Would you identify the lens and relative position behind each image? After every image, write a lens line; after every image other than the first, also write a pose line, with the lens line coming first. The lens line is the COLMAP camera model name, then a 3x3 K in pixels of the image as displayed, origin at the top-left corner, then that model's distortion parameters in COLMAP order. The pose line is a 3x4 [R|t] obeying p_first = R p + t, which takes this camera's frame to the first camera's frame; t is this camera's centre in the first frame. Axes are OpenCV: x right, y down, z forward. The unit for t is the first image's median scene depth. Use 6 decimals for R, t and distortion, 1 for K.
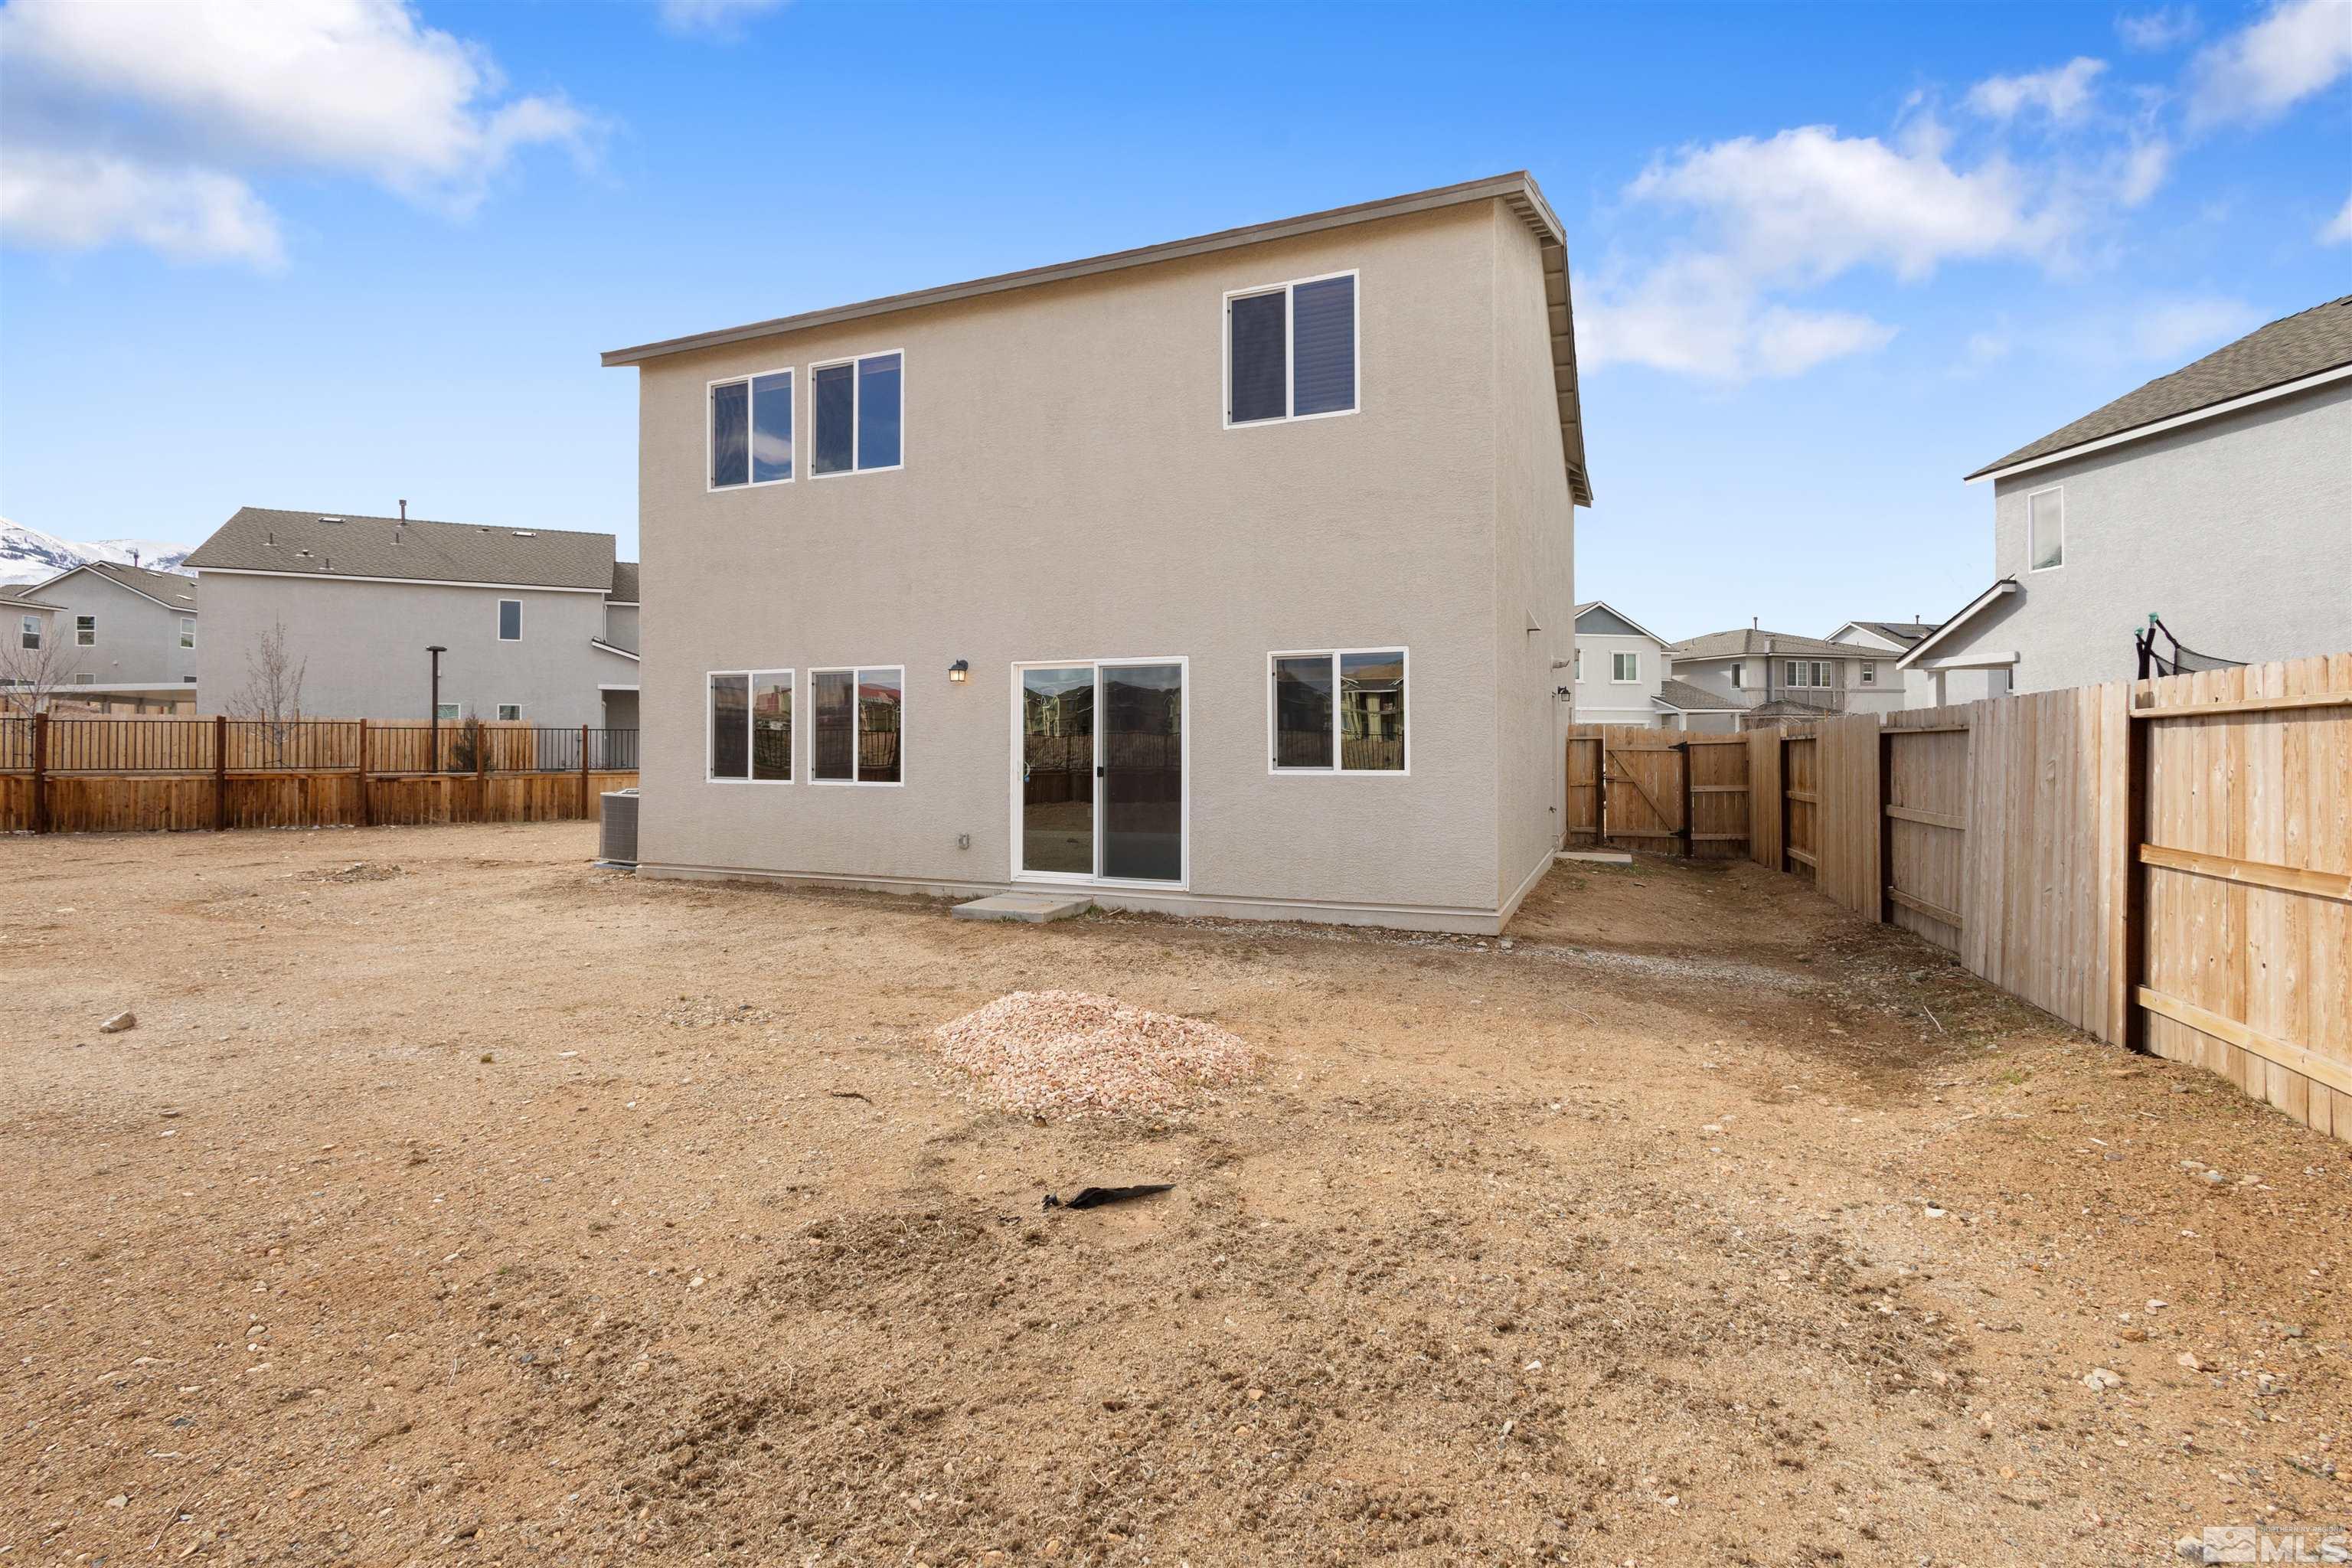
lens RADIAL K [[1150.2, 0, 1203.3], [0, 1150.2, 694.7], [0, 0, 1]] dist [0.010766, -0.000041]
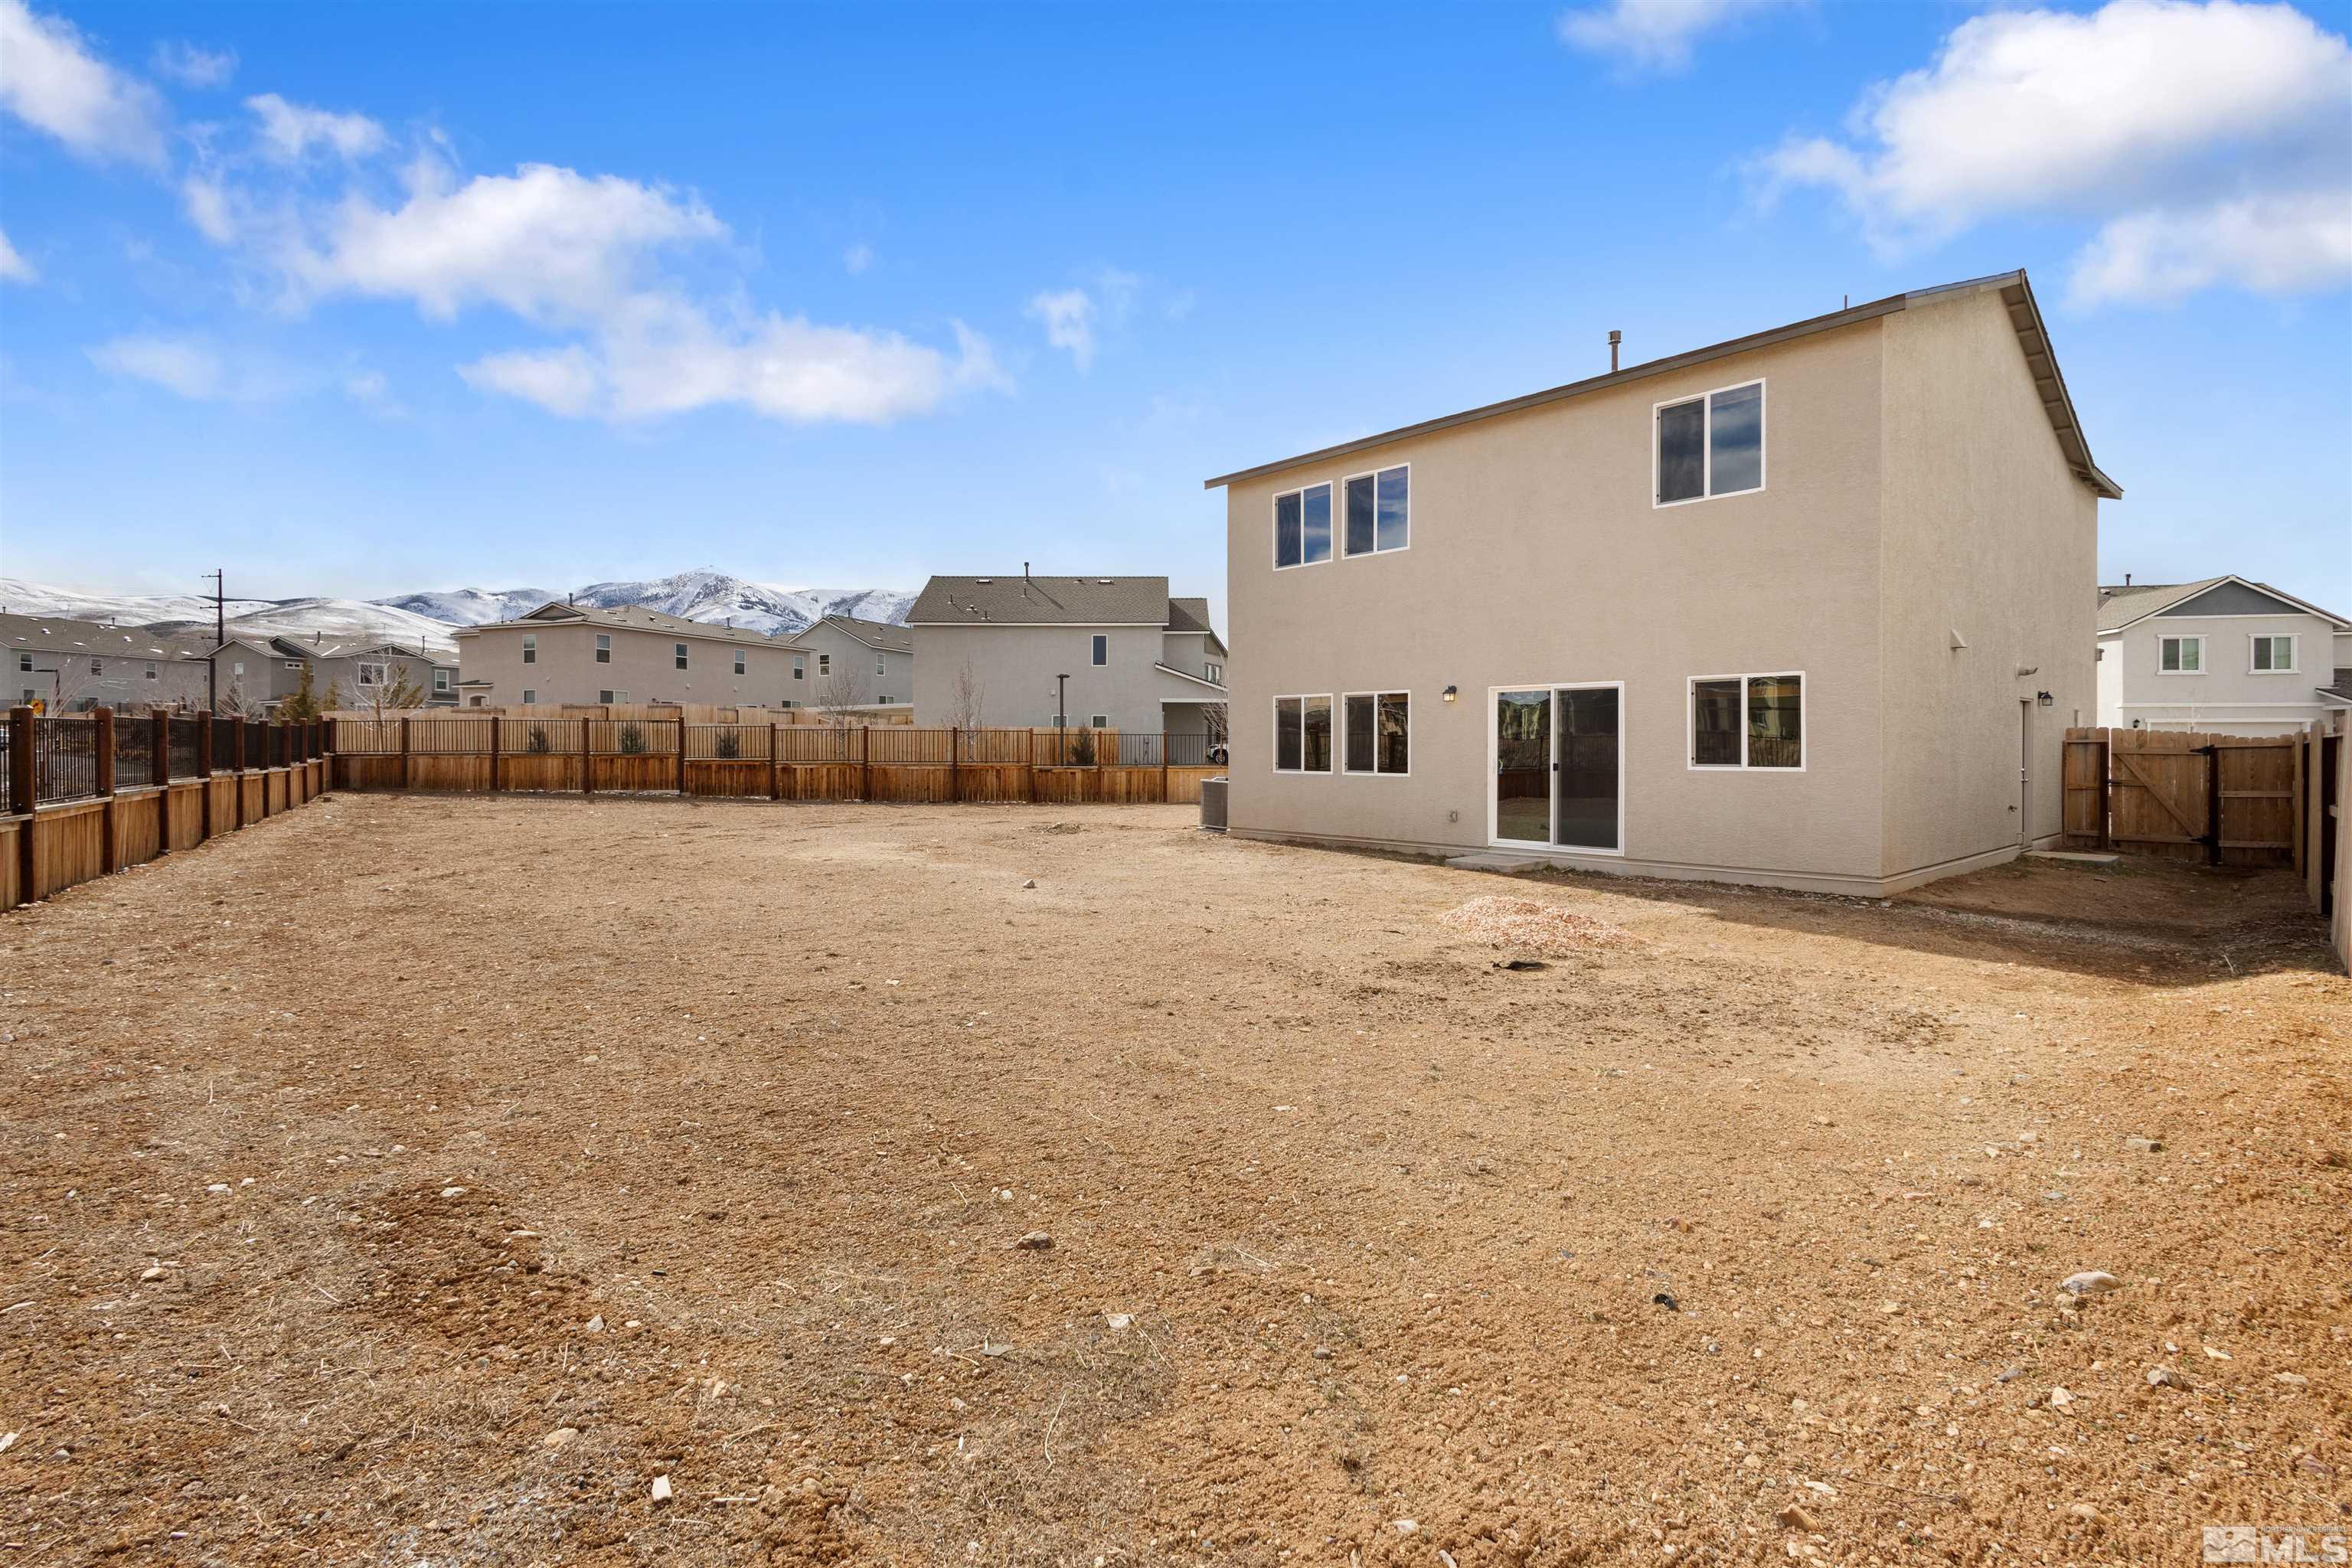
lens RADIAL K [[1088.7, 0, 1168.9], [0, 1088.7, 778.4], [0, 0, 1]] dist [0.008201, -0.000799]
pose [[0.895977, 0.014641, -0.443858, 0.060370], [0.017325, 0.997543, 0.067877, -0.012295], [0.443762, -0.068506, 0.893522, -0.291795]]
